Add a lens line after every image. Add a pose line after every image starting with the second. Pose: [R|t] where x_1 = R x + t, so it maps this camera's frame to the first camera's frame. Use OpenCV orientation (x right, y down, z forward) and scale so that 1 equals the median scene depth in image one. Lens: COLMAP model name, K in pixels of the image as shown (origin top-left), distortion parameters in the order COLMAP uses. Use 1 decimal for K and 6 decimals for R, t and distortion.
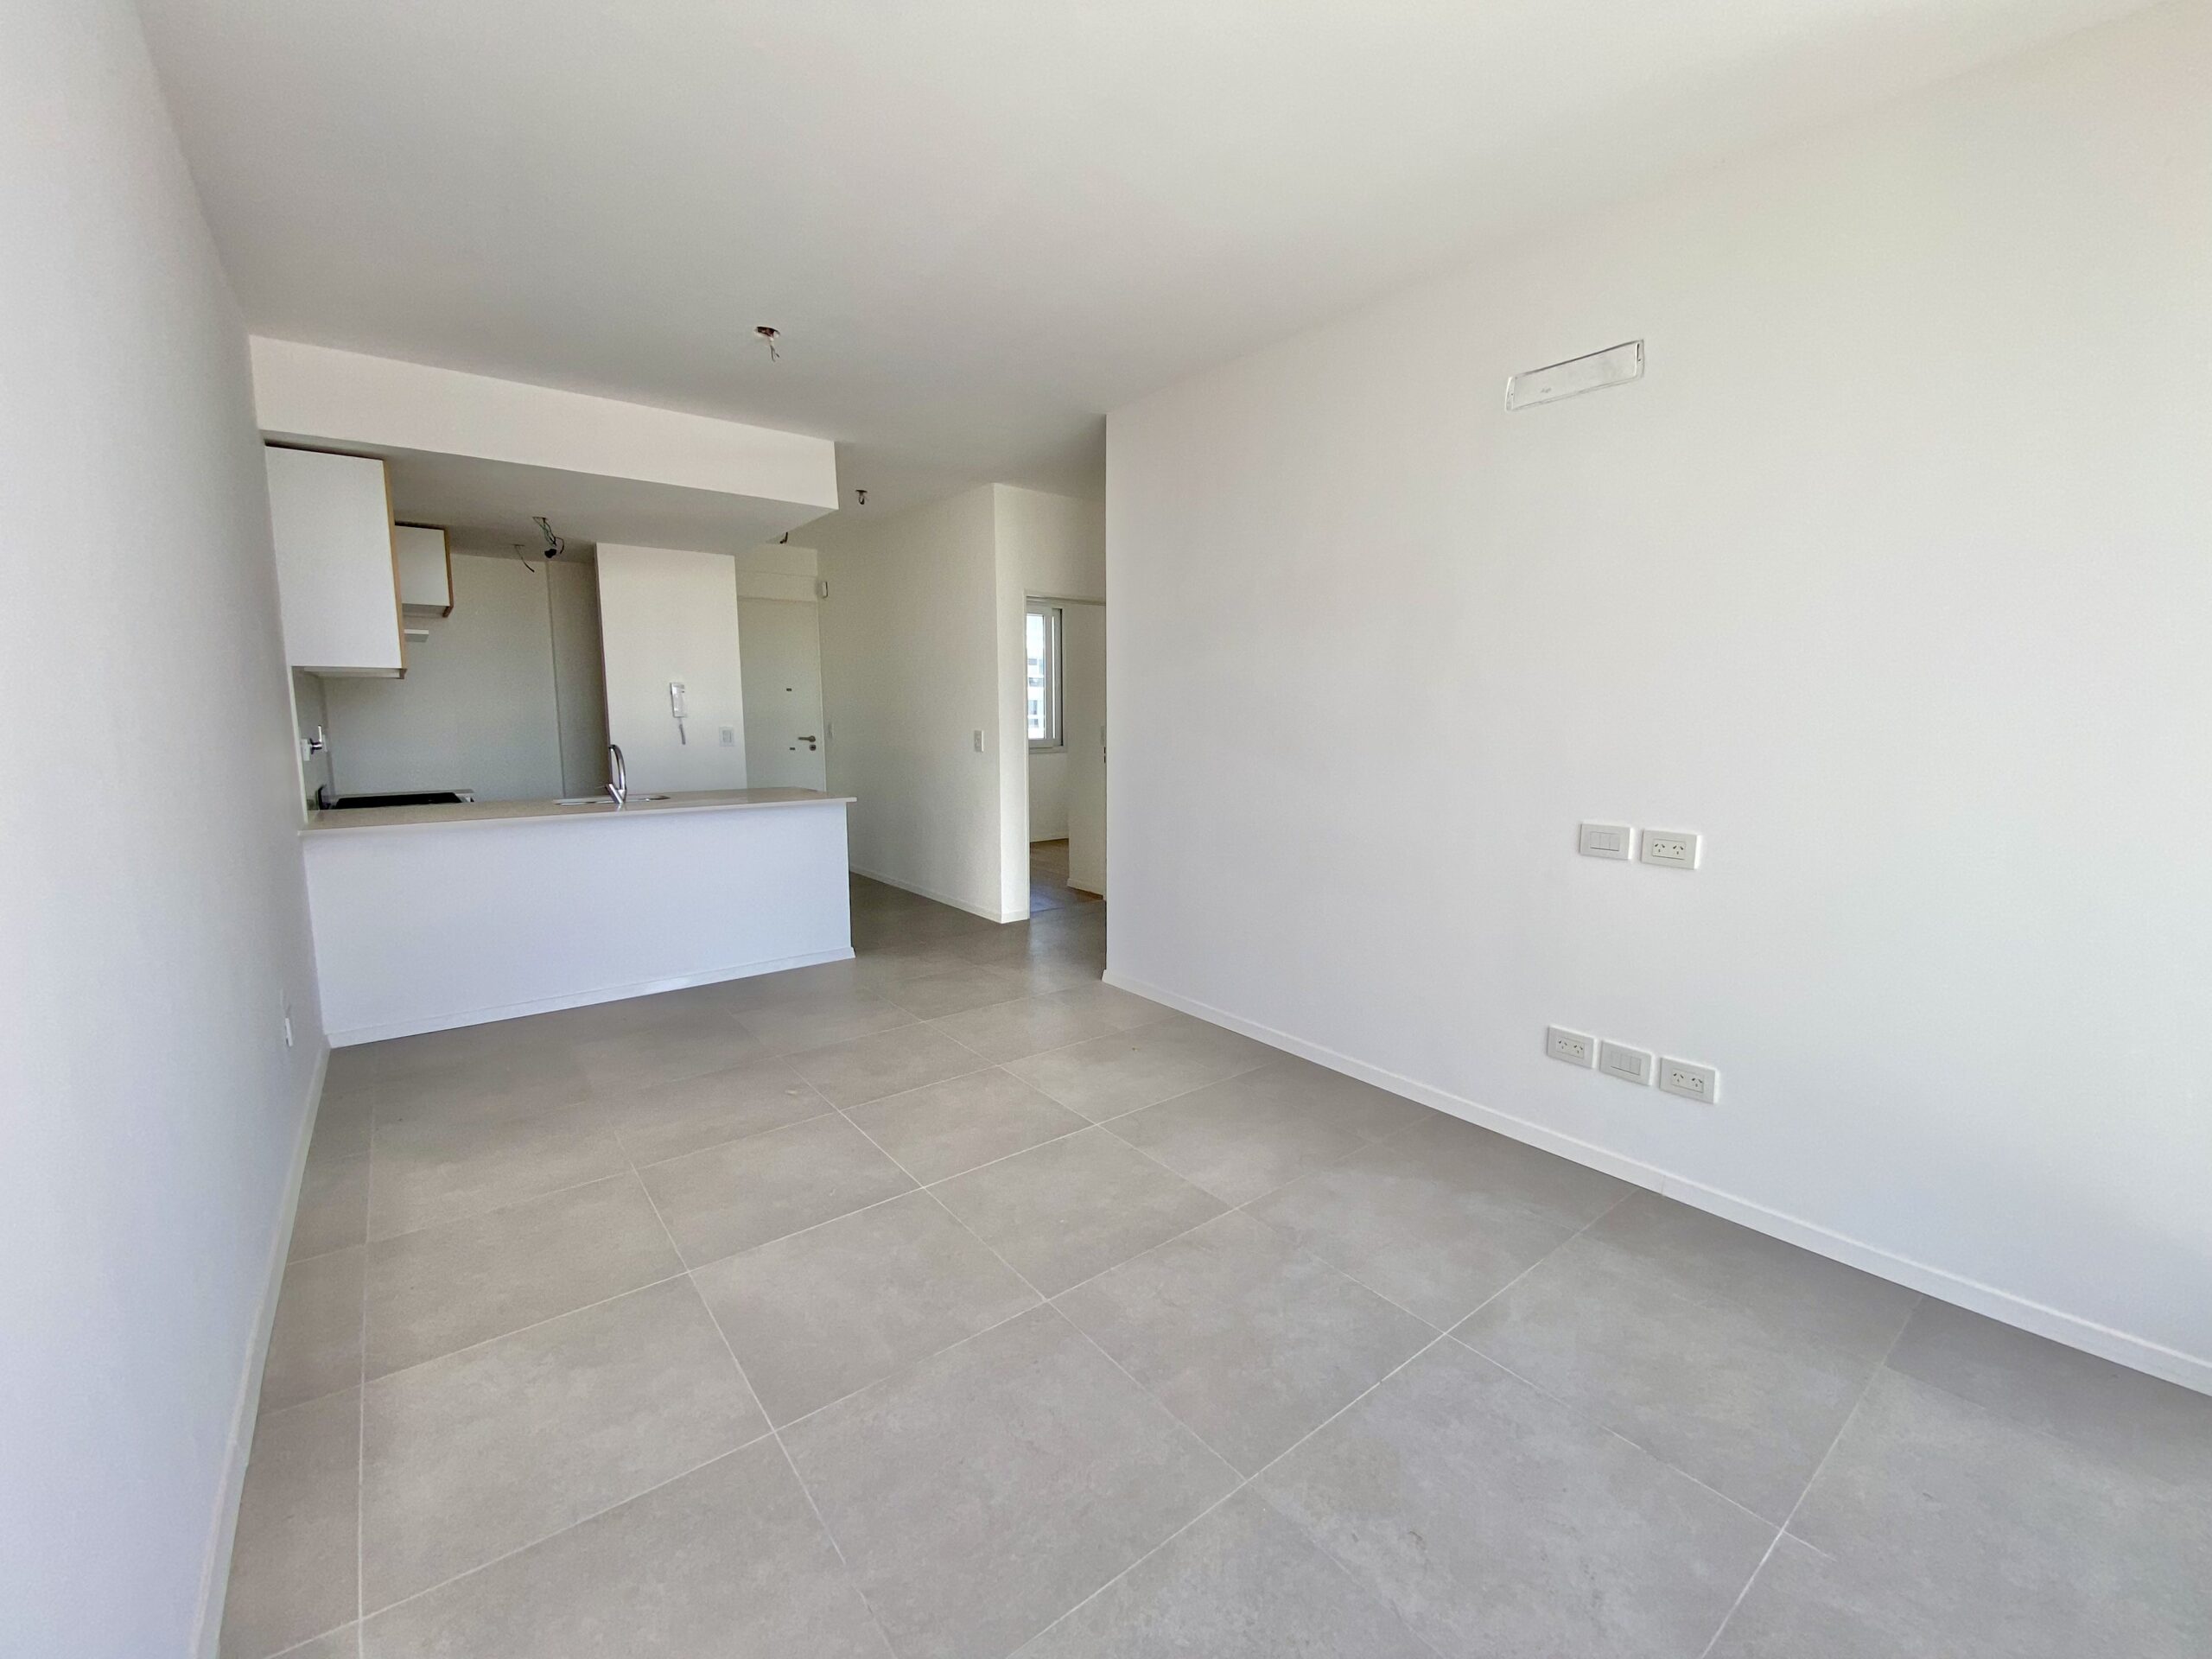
lens RADIAL K [[911.1, 0, 1100.1], [0, 911.1, 834.9], [0, 0, 1]] dist [0.021378, -0.020171]
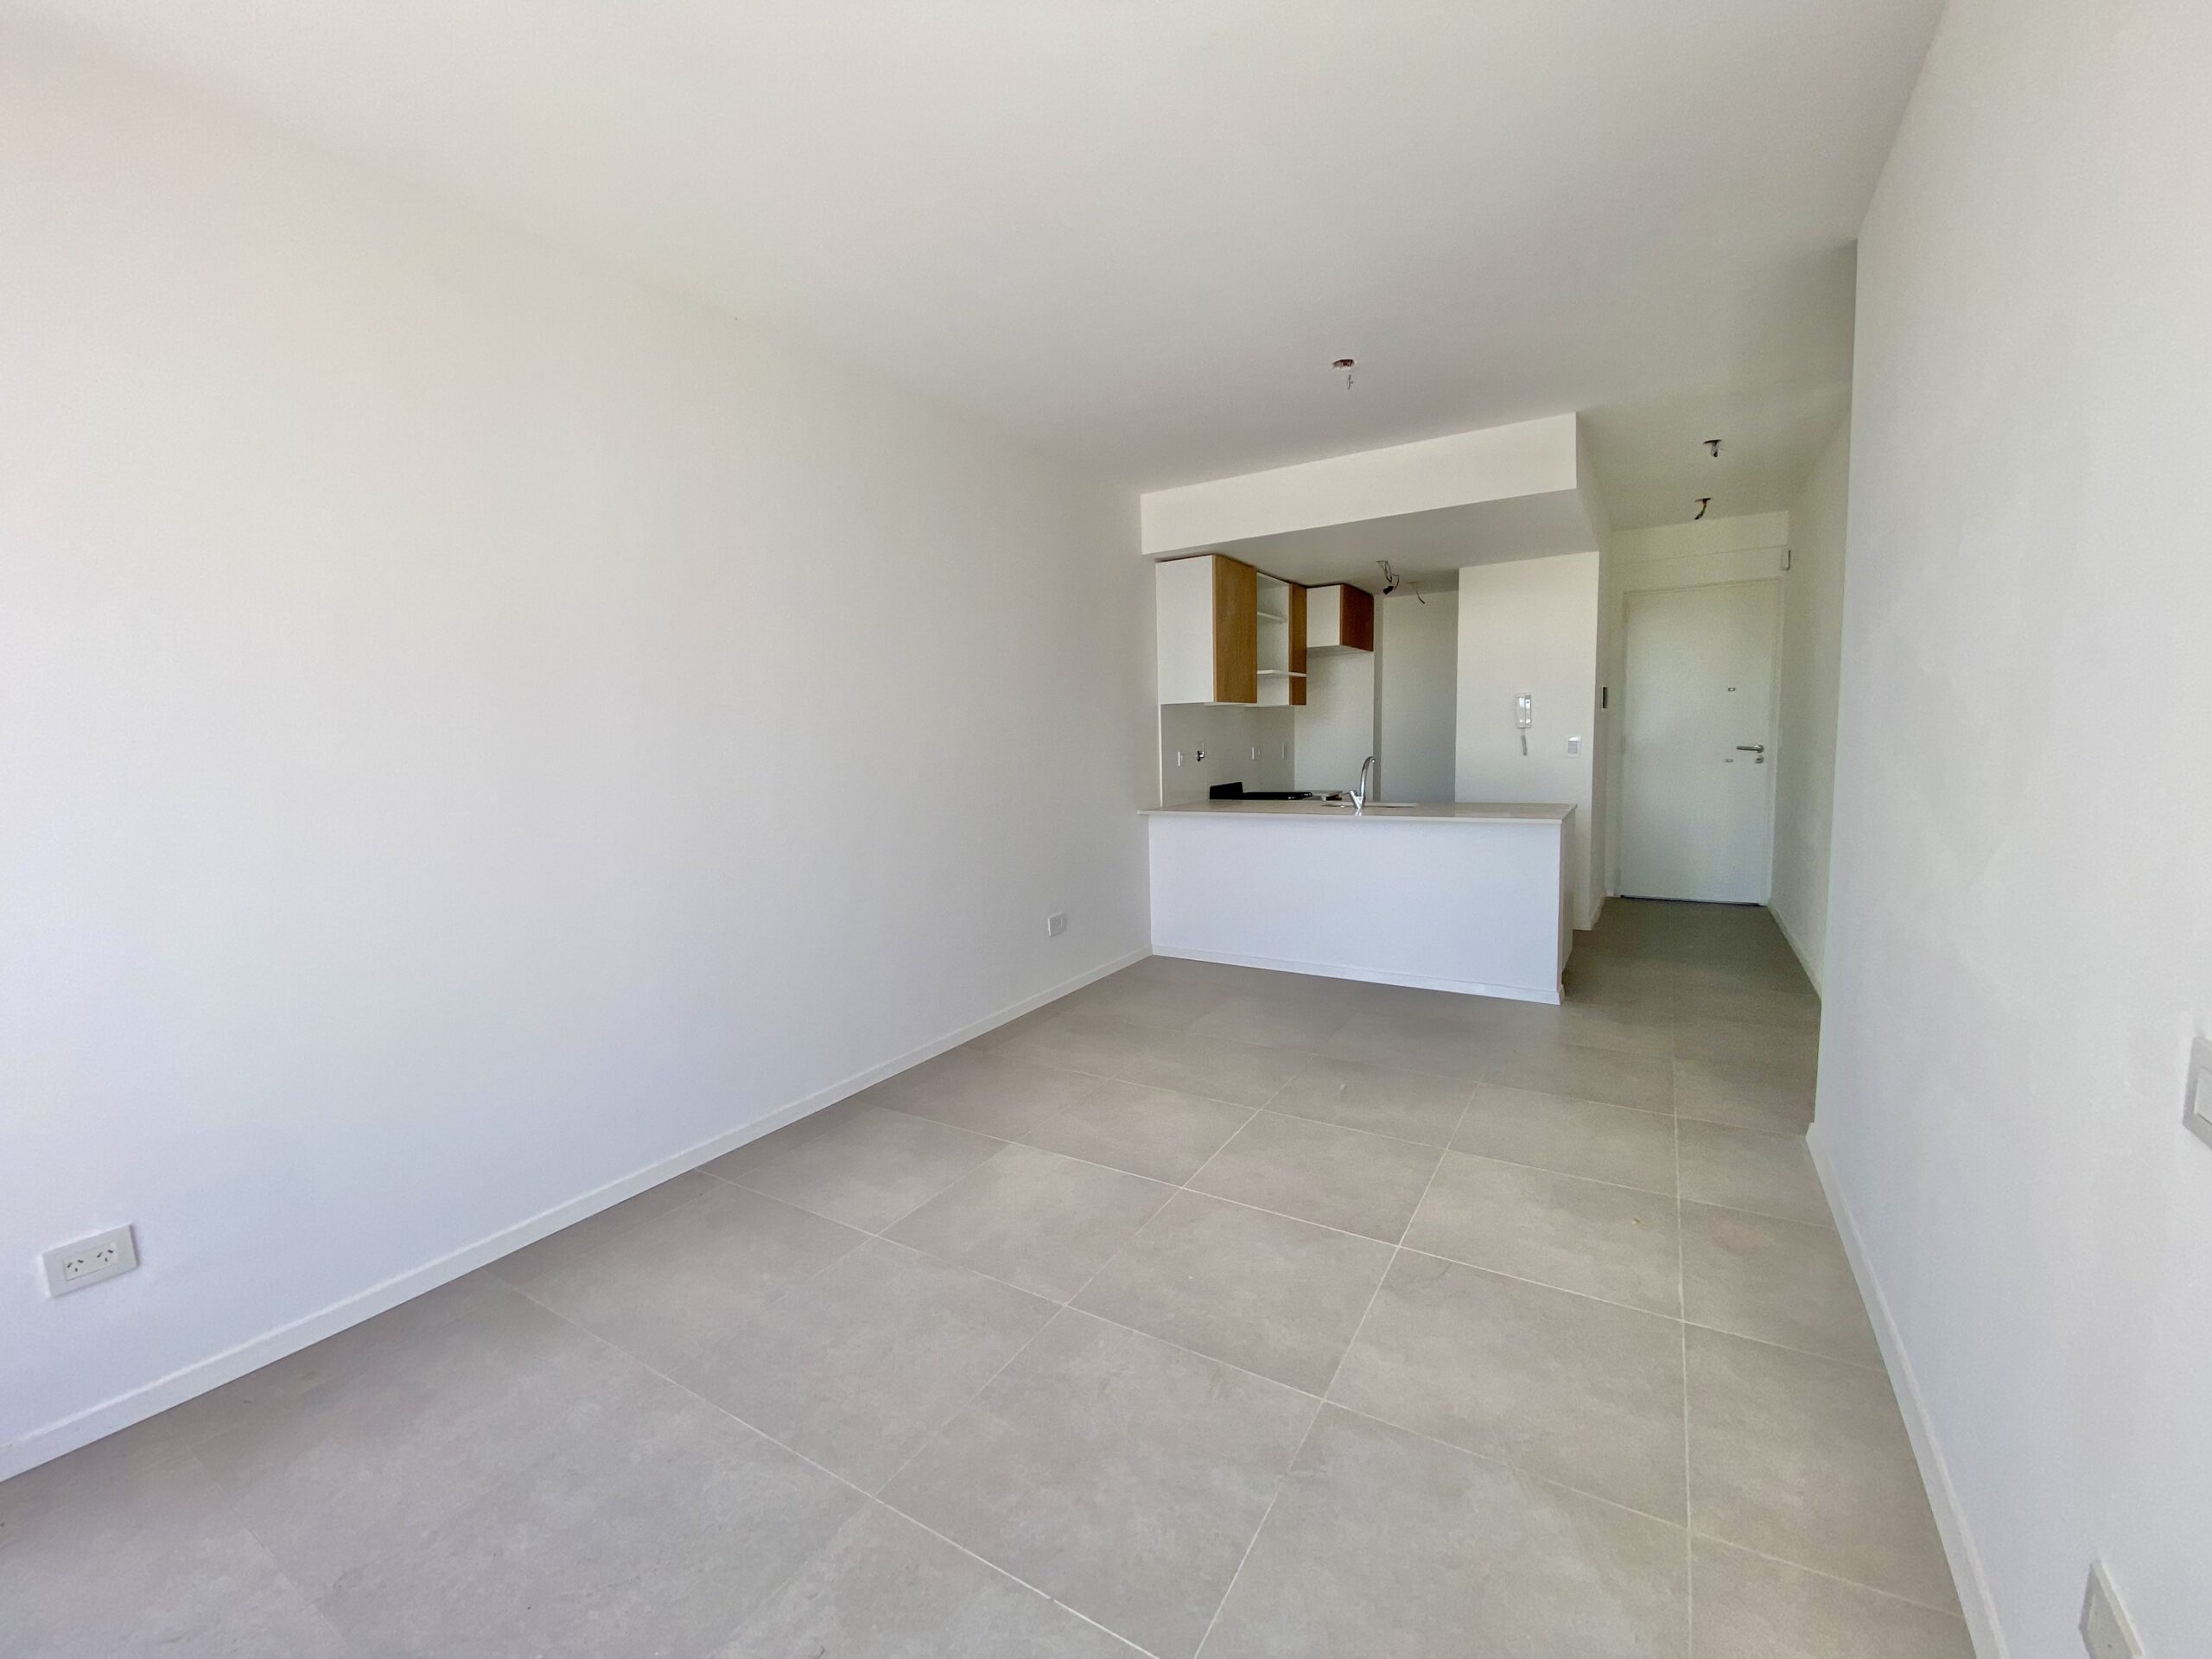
lens RADIAL K [[911.1, 0, 1100.1], [0, 911.1, 834.9], [0, 0, 1]] dist [0.021378, -0.020171]
pose [[0.346174, 0.092989, -0.933550, 0.543686], [-0.097823, 0.993229, 0.062660, -0.053618], [0.933056, 0.069631, 0.352927, 0.398661]]
